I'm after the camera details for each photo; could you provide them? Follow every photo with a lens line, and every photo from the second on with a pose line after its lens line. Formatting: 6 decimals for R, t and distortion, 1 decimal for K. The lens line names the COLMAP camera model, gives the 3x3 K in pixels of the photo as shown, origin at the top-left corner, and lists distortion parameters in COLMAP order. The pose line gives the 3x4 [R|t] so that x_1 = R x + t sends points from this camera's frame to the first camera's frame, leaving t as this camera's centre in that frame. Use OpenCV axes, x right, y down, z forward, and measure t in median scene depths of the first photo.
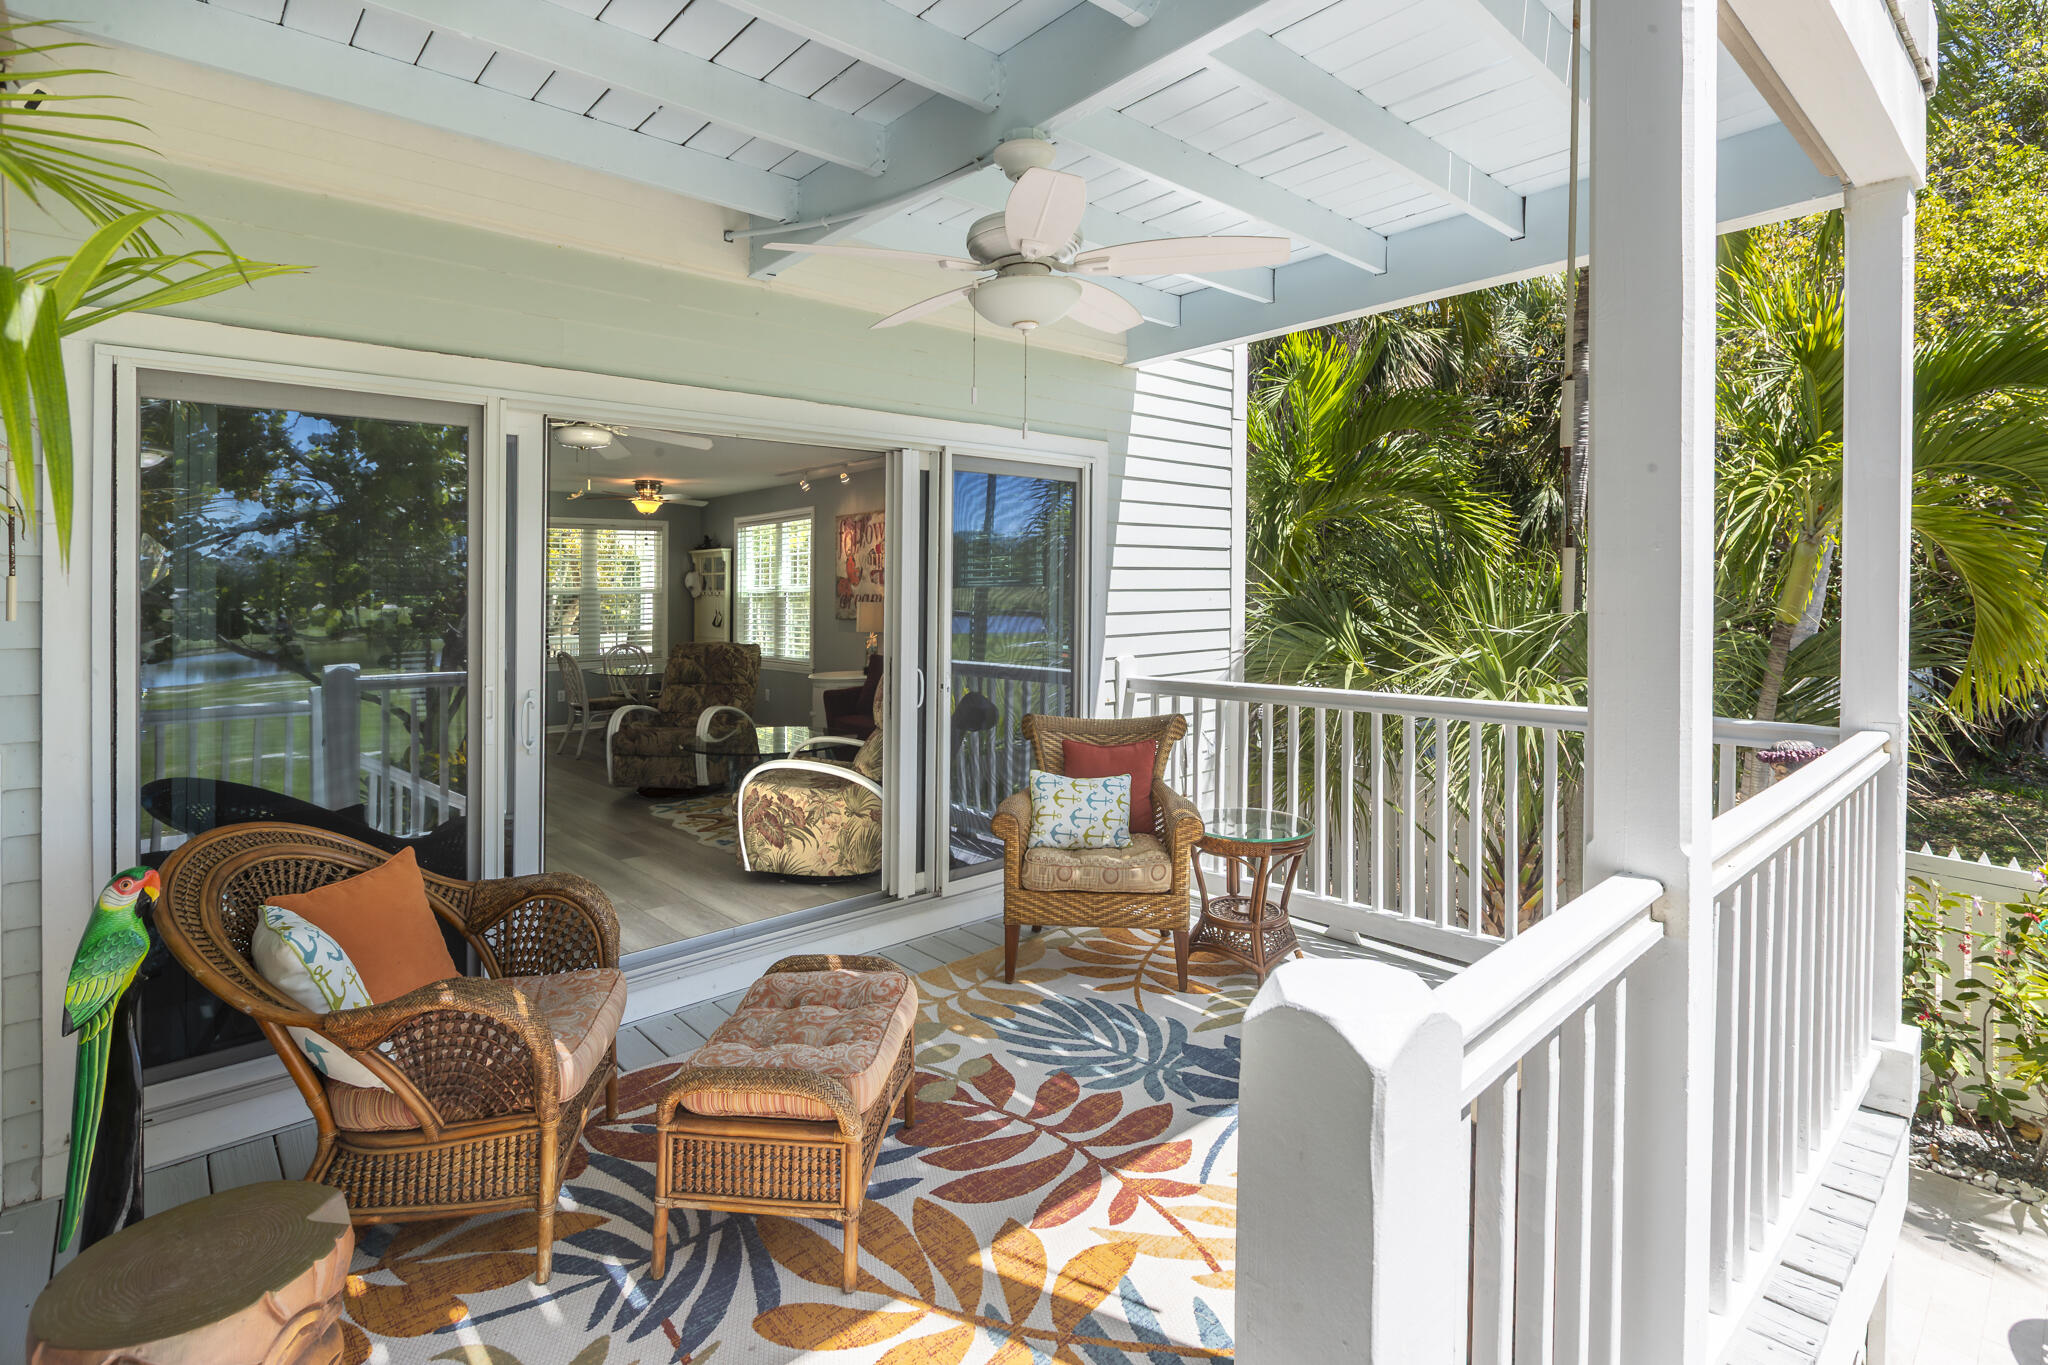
lens RADIAL K [[989.0, 0, 1014.3], [0, 989.0, 628.2], [0, 0, 1]] dist [0.000641, 0.000054]
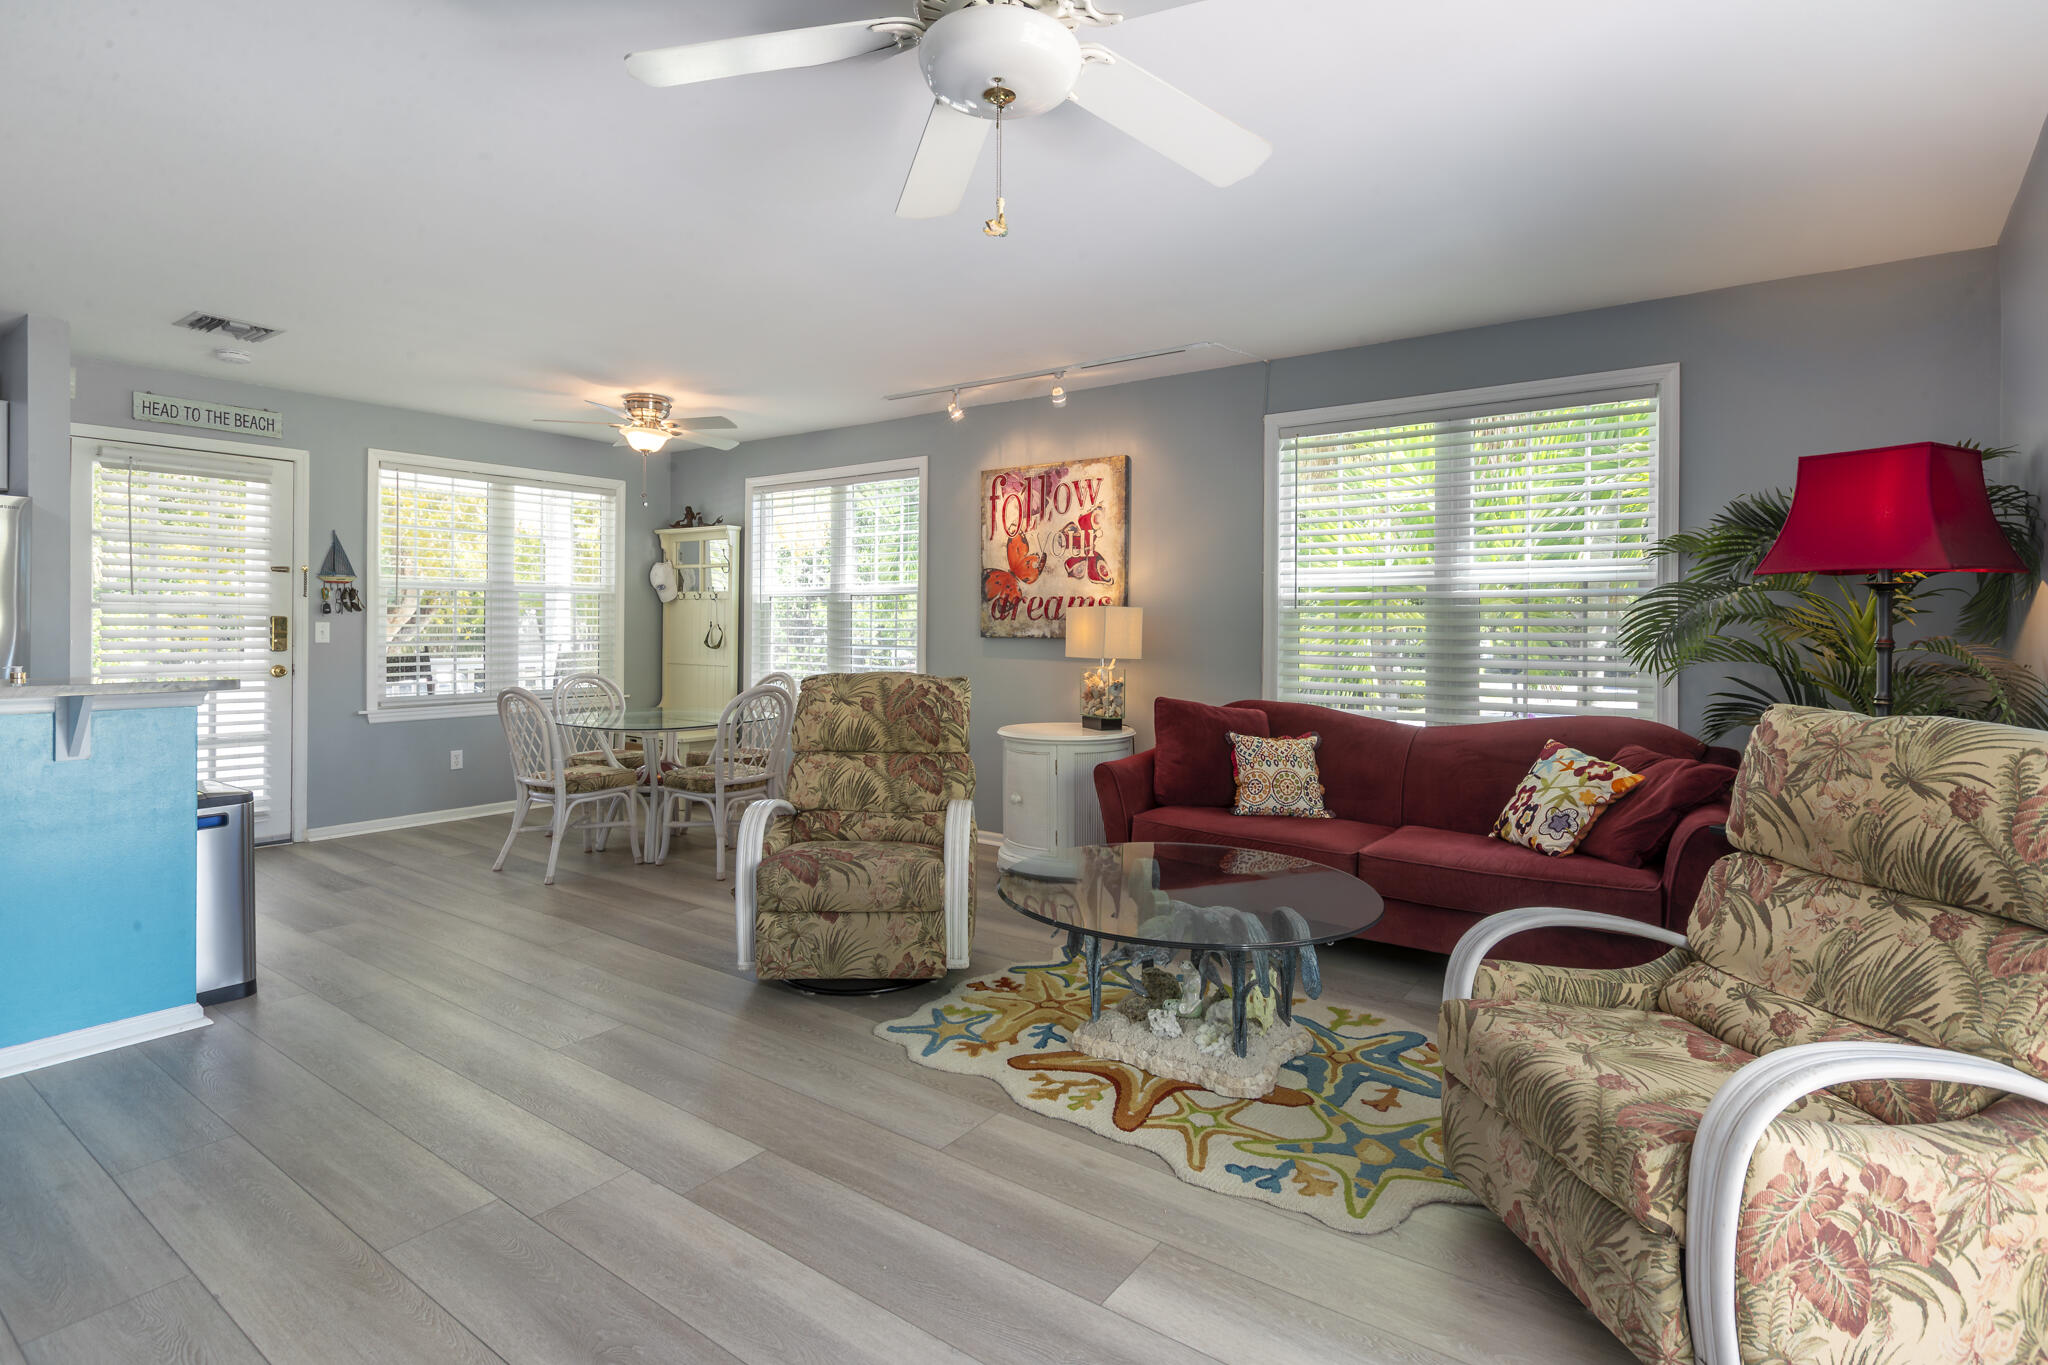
lens RADIAL K [[989.0, 0, 1026.1], [0, 989.0, 675.0], [0, 0, 1]] dist [0.000641, 0.000054]
pose [[0.974547, 0.008781, 0.224010, -0.306564], [-0.012072, 0.999838, 0.013327, 0.006412], [-0.223857, -0.015692, 0.974496, 0.408911]]
